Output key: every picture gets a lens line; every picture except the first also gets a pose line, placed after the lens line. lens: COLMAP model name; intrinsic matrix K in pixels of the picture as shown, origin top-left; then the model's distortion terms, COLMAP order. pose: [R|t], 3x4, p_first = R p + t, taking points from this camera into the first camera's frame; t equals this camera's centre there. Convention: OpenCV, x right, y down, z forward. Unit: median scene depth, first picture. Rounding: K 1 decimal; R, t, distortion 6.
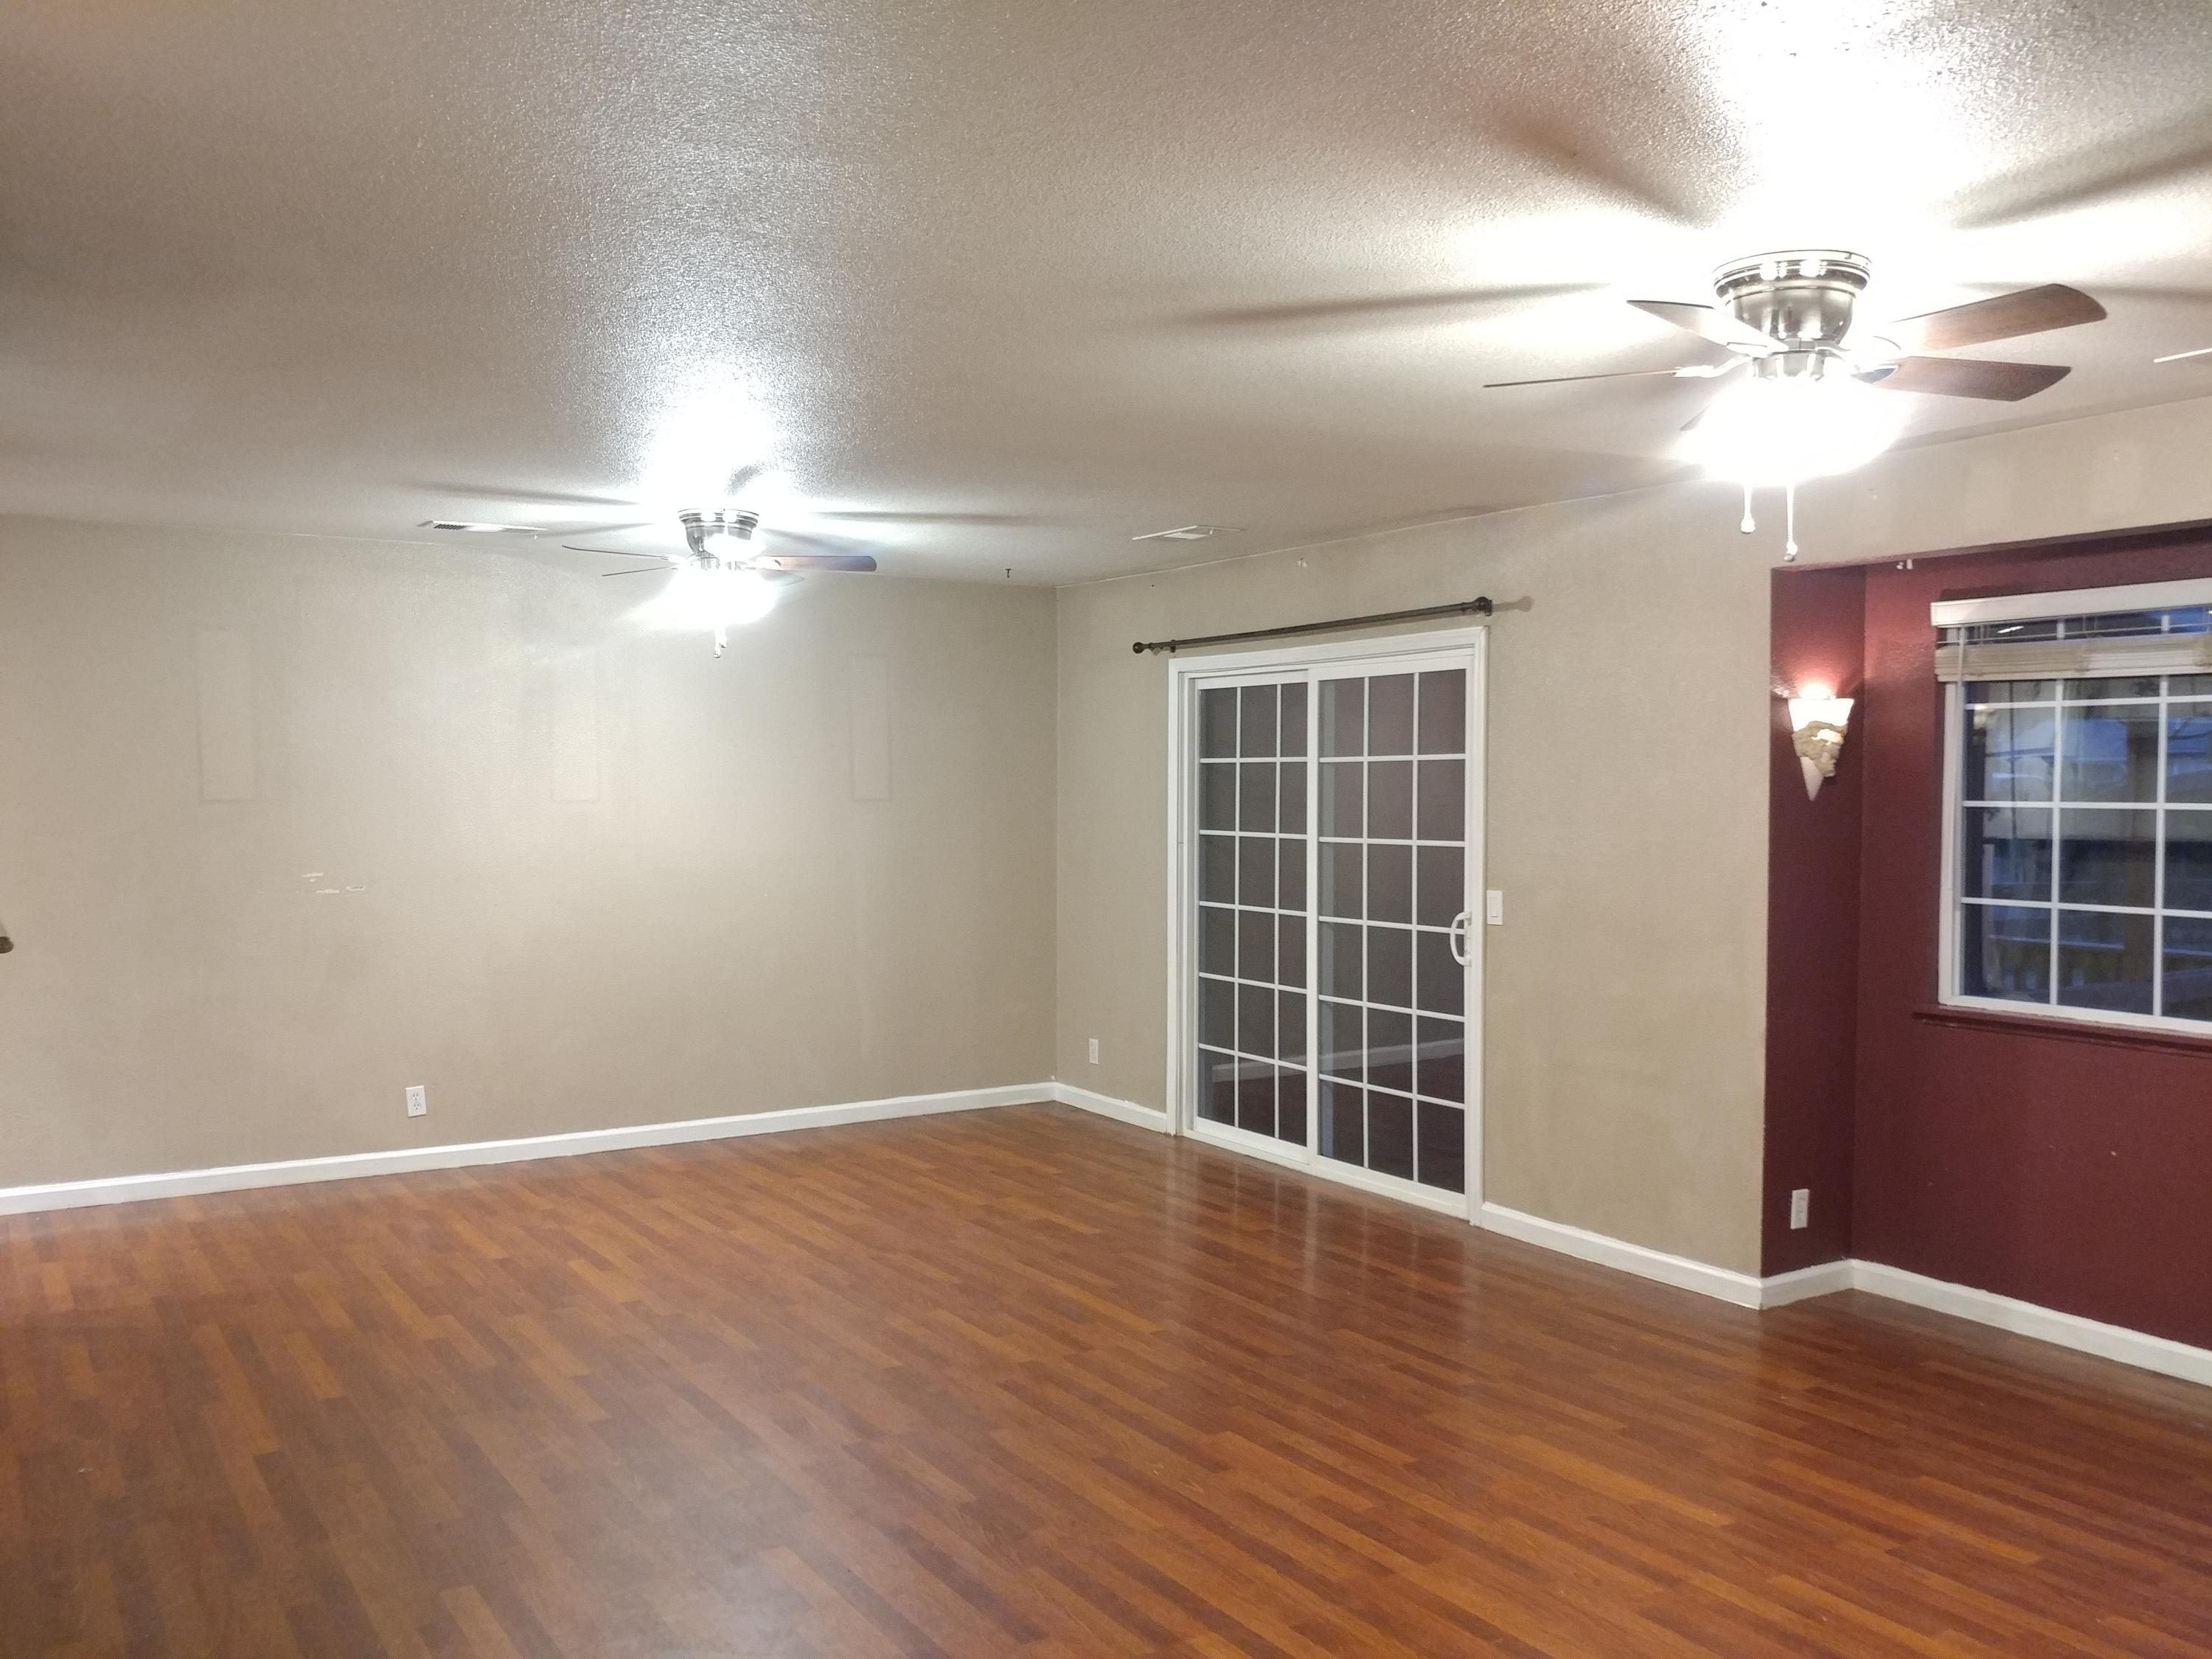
lens RADIAL K [[1748.9, 0, 1106.0], [0, 1748.9, 829.5], [0, 0, 1]] dist [-0.003293, 0.001733]
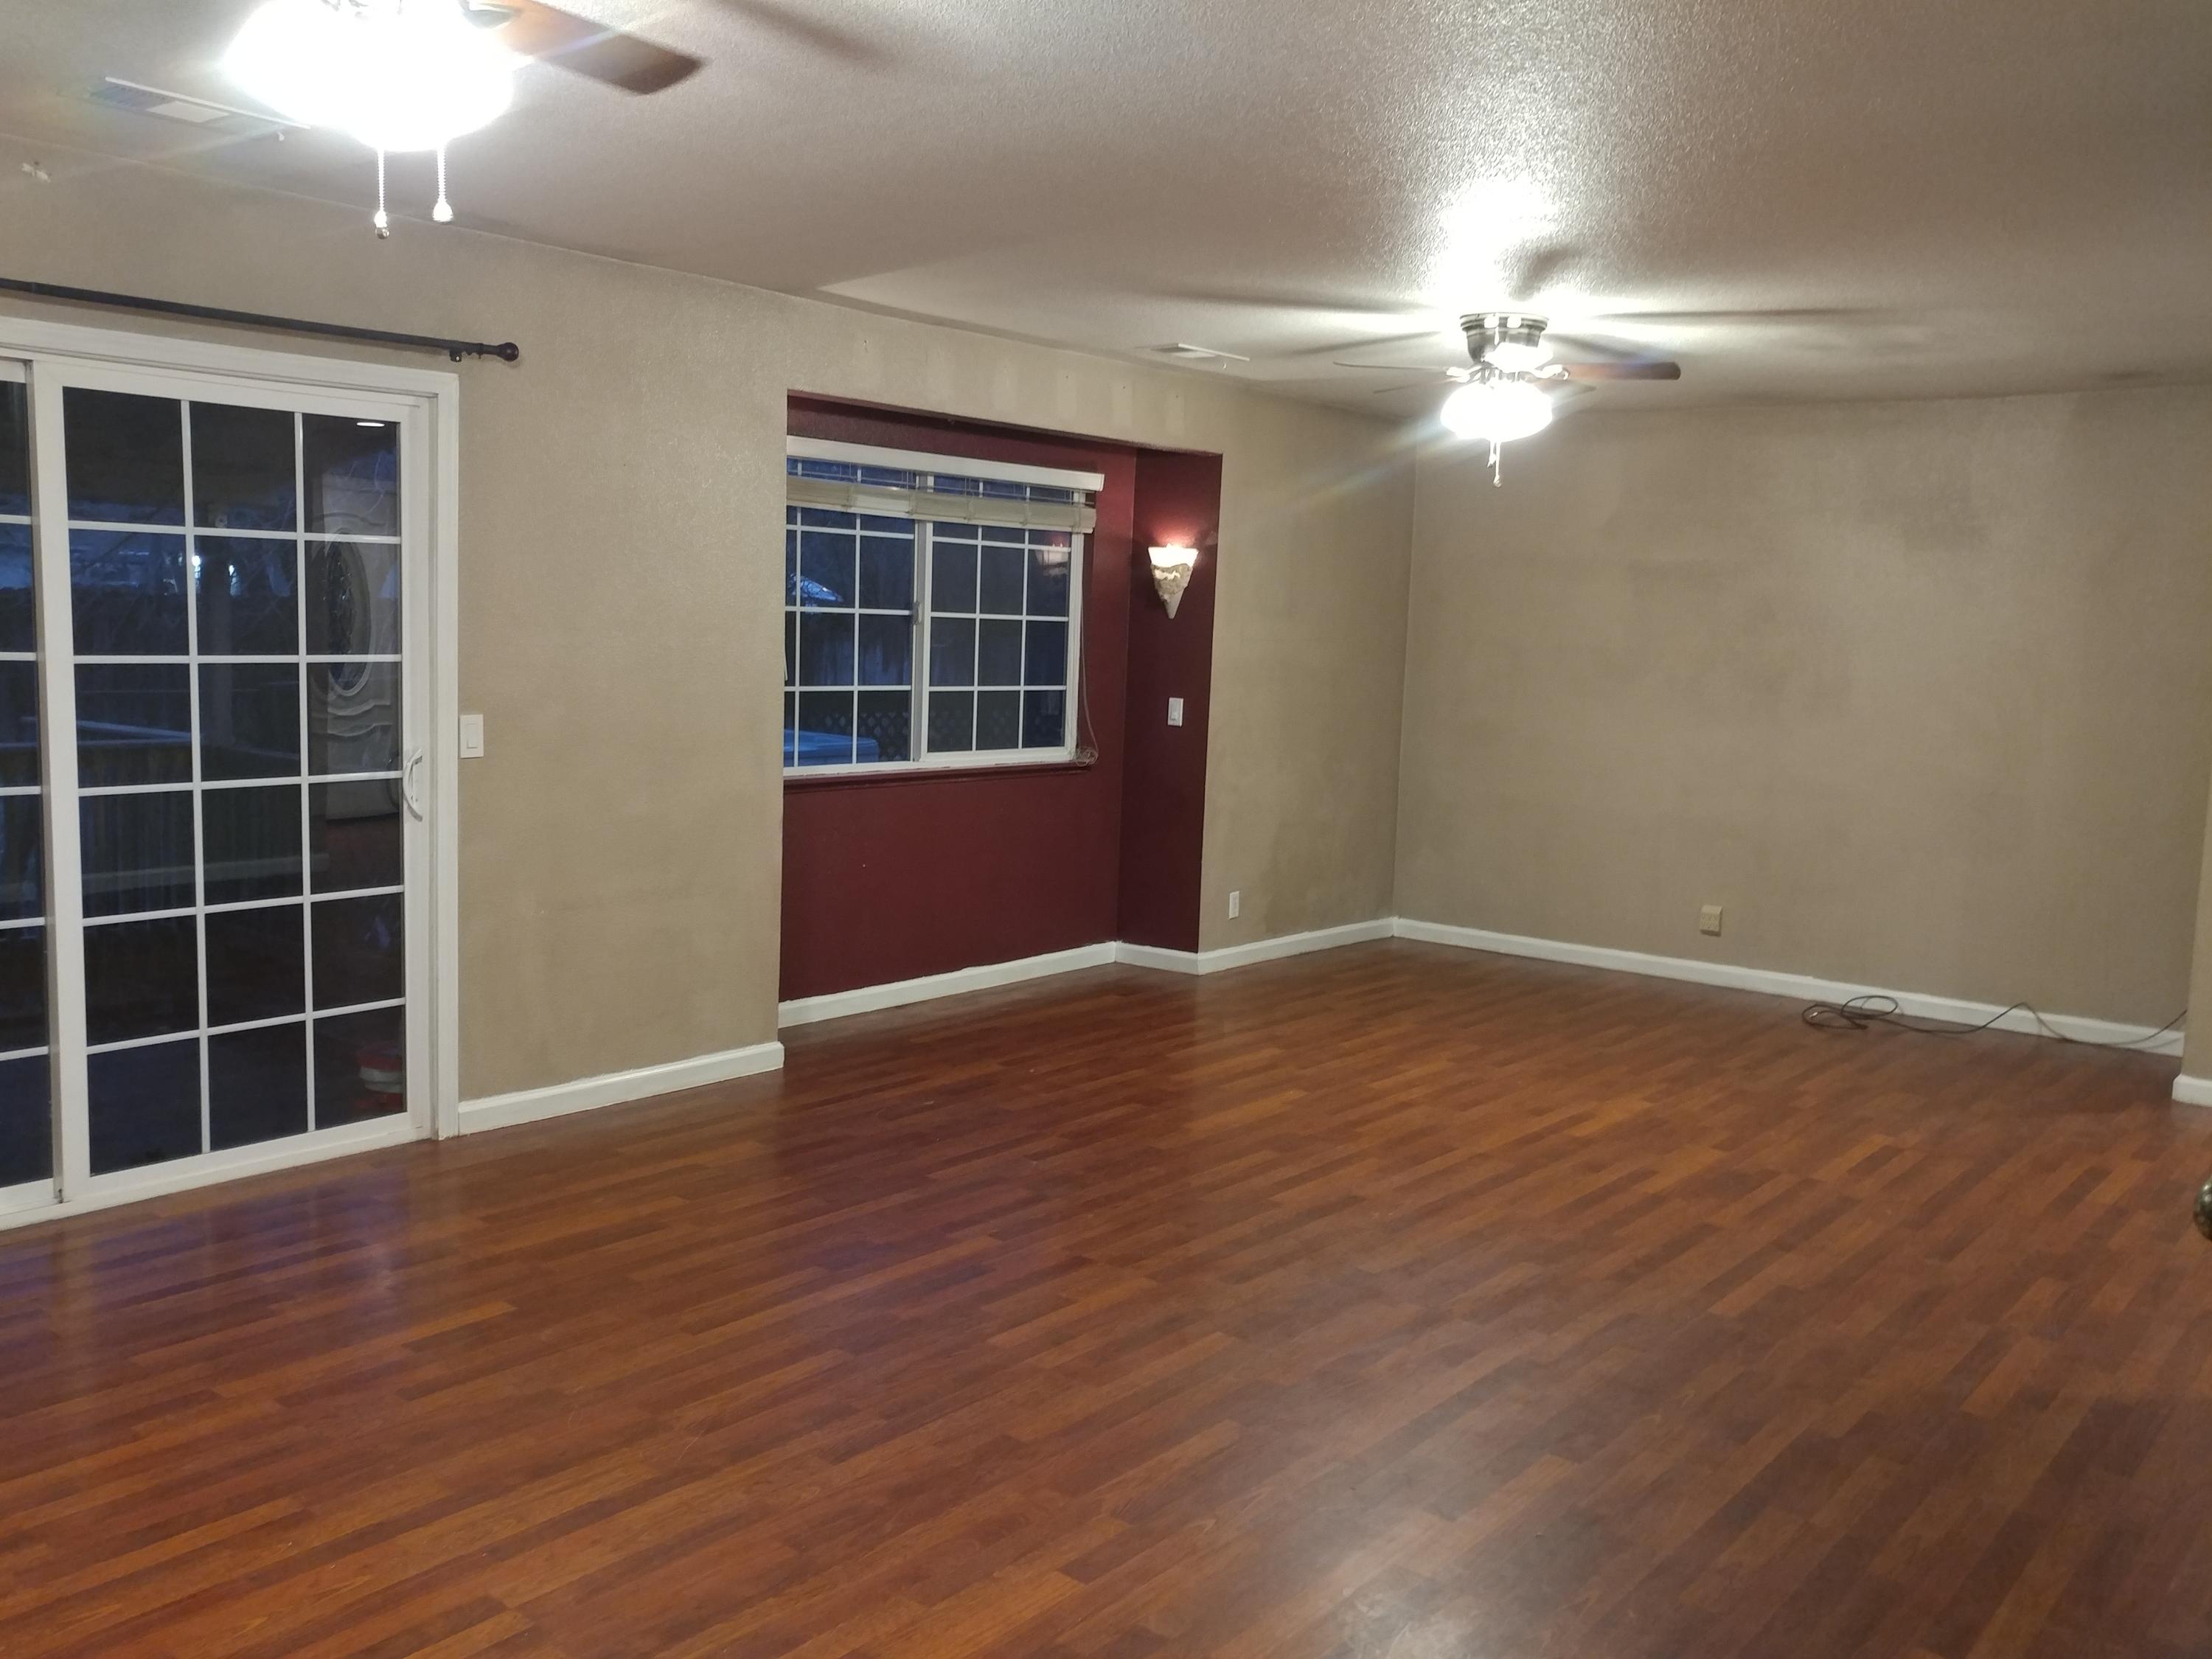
lens RADIAL K [[1774.4, 0, 1106.0], [0, 1774.4, 829.5], [0, 0, 1]] dist [0.131175, -0.392165]
pose [[-0.265086, -0.133465, 0.954943, -0.815804], [-0.010784, 0.990722, 0.135472, -0.034983], [-0.964165, 0.025614, -0.264066, 1.191975]]
